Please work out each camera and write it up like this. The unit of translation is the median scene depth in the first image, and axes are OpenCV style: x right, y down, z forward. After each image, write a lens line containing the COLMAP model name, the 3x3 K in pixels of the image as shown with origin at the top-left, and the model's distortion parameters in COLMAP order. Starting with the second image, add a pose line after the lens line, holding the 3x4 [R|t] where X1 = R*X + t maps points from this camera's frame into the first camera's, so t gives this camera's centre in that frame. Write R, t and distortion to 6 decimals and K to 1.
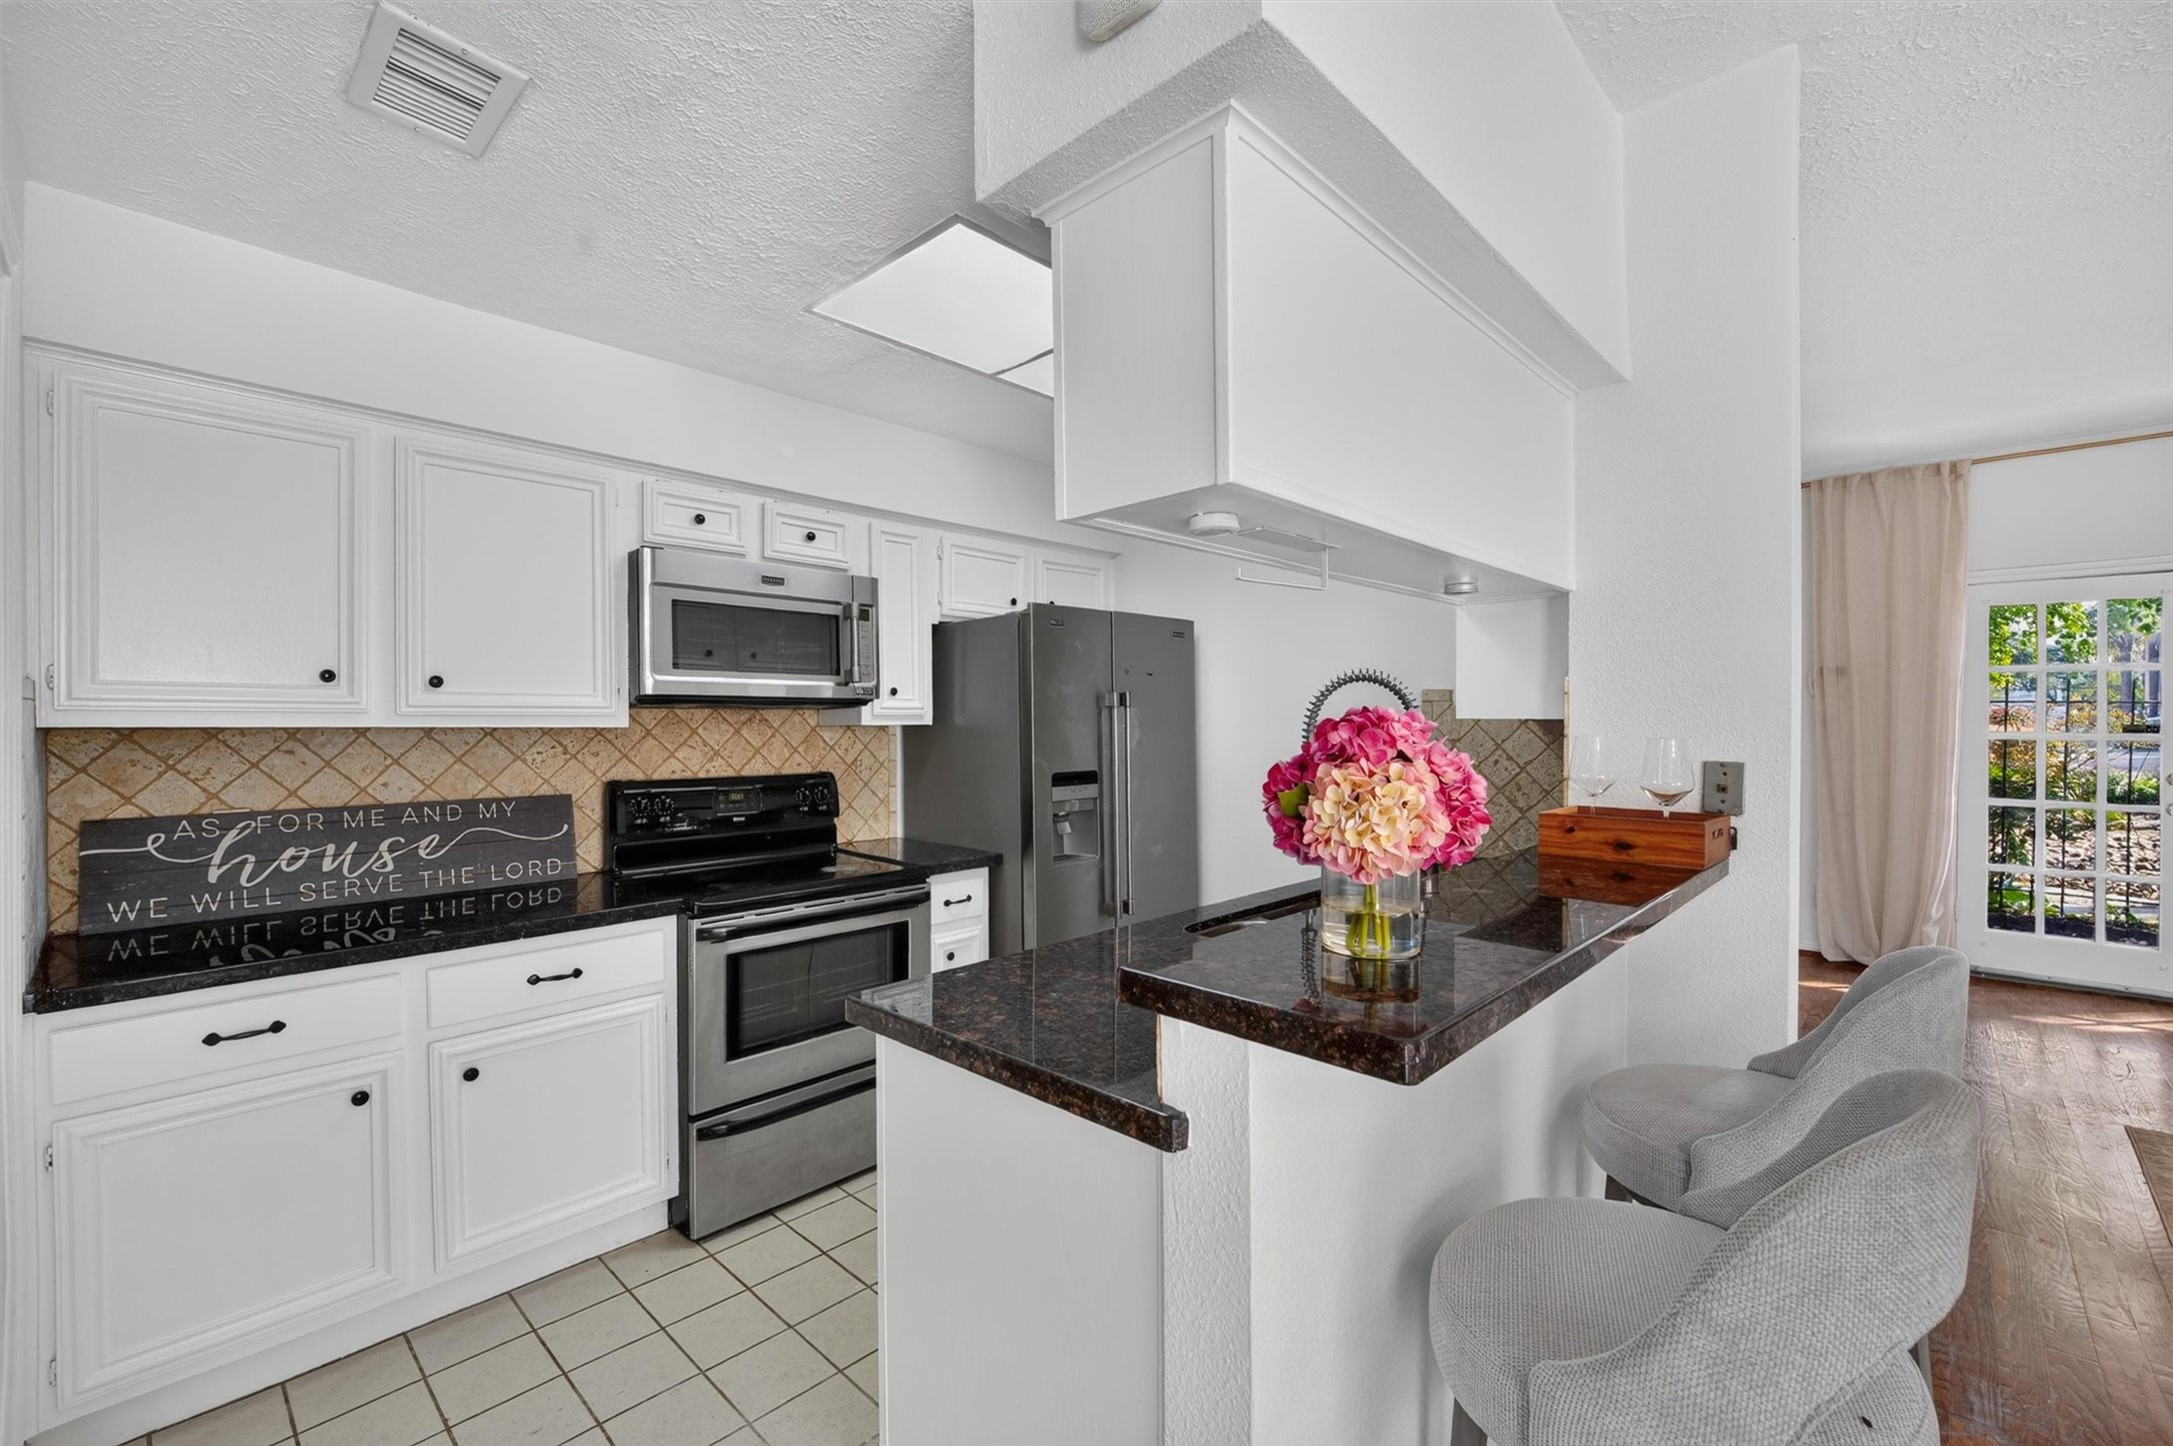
lens RADIAL K [[908.2, 0, 1092.6], [0, 908.2, 730.6], [0, 0, 1]] dist [-0.023402, 0.004657]
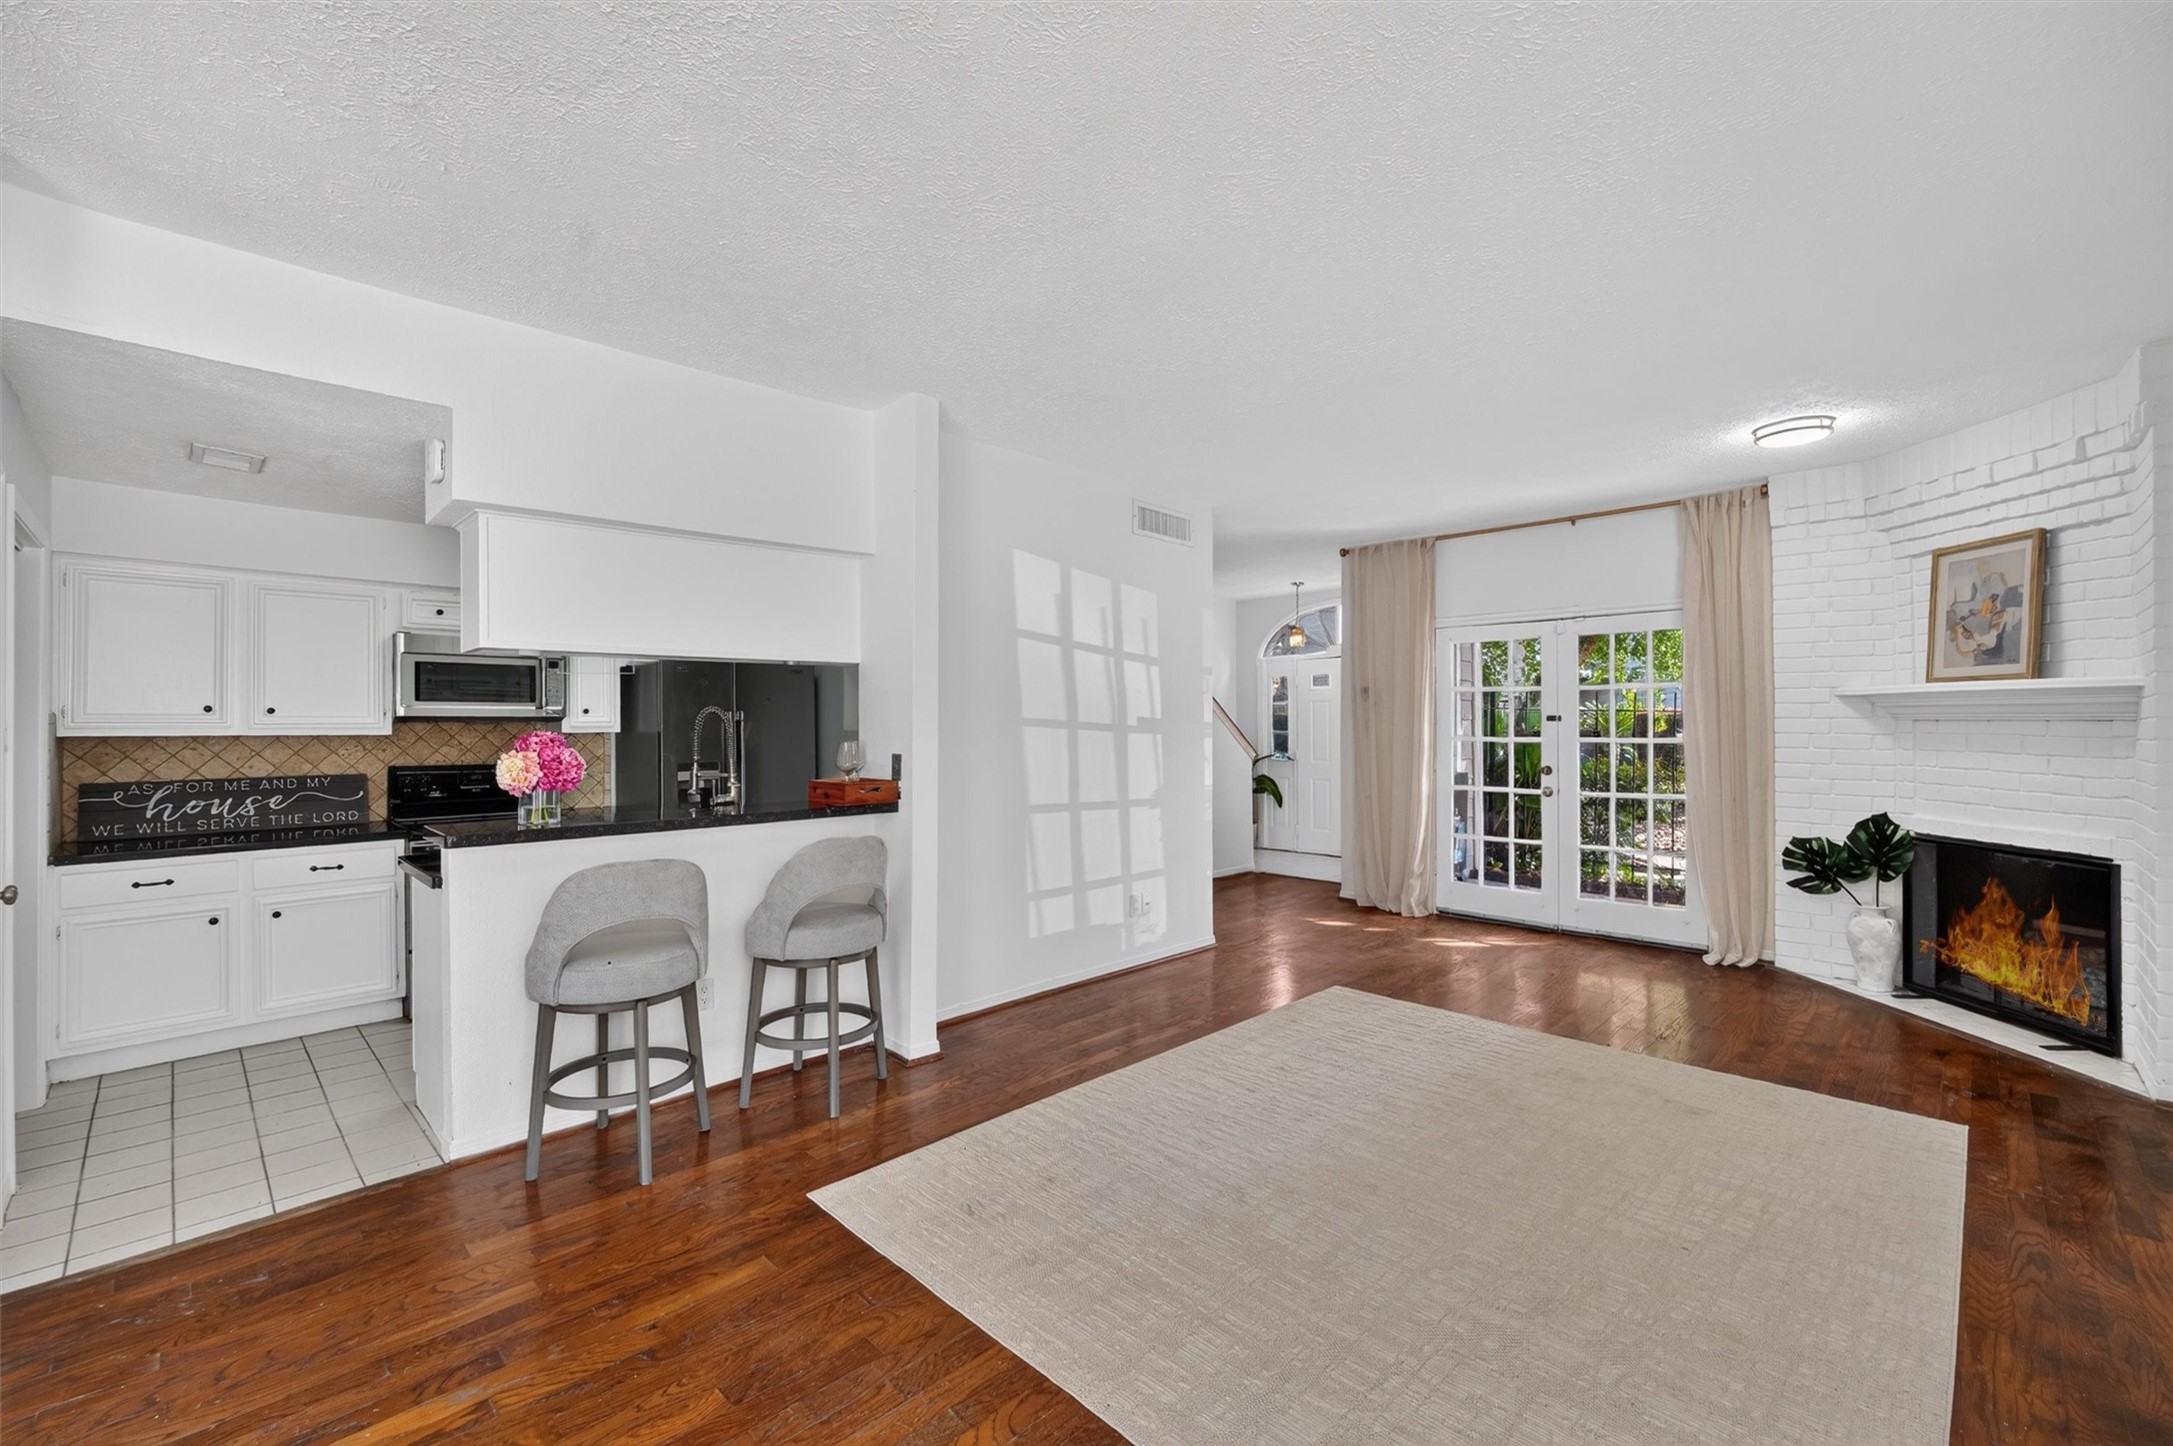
lens RADIAL K [[908.2, 0, 1094.8], [0, 908.2, 724.7], [0, 0, 1]] dist [-0.023402, 0.004657]
pose [[0.999861, -0.000169, -0.016672, 0.922802], [0.000054, 0.999976, -0.006908, -0.011763], [0.016672, 0.006906, 0.999837, -0.749941]]
